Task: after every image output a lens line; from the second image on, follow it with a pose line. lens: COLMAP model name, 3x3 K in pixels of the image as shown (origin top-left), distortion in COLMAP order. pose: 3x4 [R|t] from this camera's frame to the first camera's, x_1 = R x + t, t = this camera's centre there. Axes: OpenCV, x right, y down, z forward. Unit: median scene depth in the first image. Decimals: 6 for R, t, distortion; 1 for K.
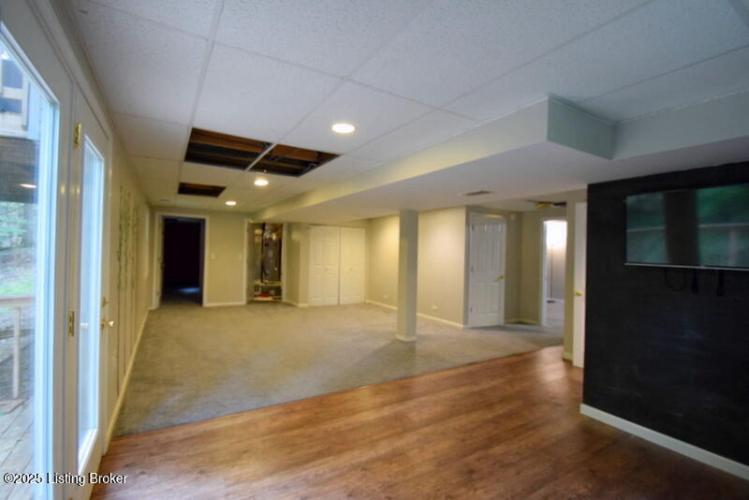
lens RADIAL K [[339.8, 0, 373.1], [0, 339.8, 250.9], [0, 0, 1]] dist [-0.001550, -0.006915]
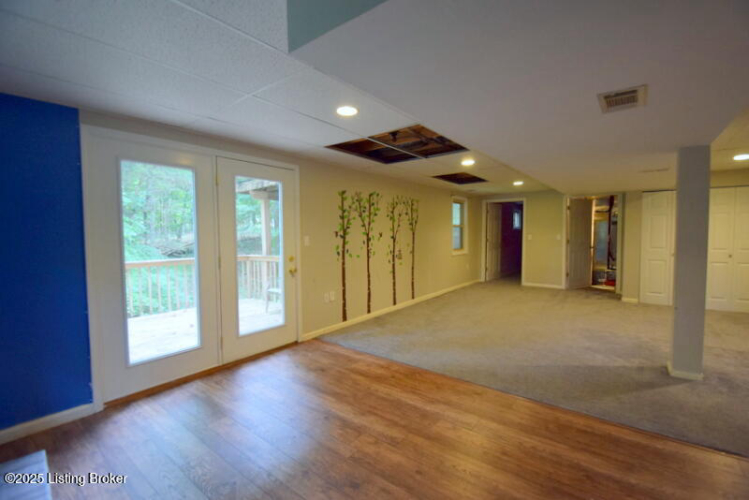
lens RADIAL K [[328.2, 0, 369.1], [0, 328.2, 247.9], [0, 0, 1]] dist [-0.001062, -0.000196]
pose [[0.353533, 0.017506, -0.935258, 0.737407], [0.017726, 0.999520, 0.025409, 0.040797], [0.935254, -0.025562, 0.353053, 0.546814]]
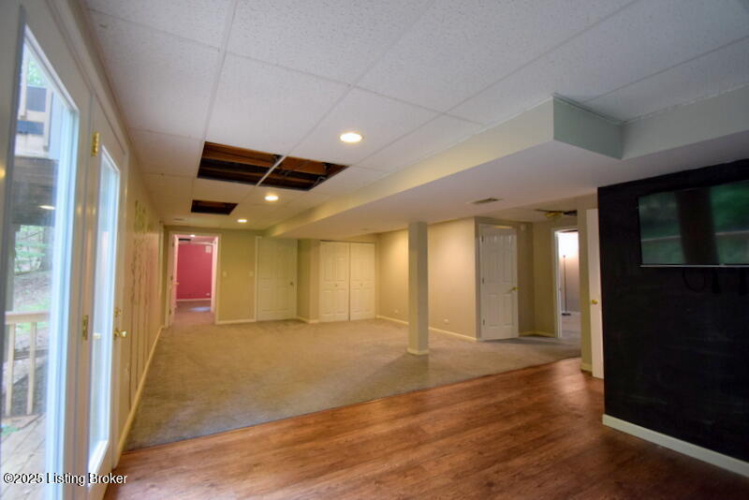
lens RADIAL K [[339.8, 0, 373.1], [0, 339.8, 250.9], [0, 0, 1]] dist [-0.001550, -0.006915]
pose [[0.999381, -0.021716, -0.027670, 0.000030], [0.020231, 0.998397, -0.052858, 0.026599], [0.028773, 0.052266, 0.998219, 0.001542]]
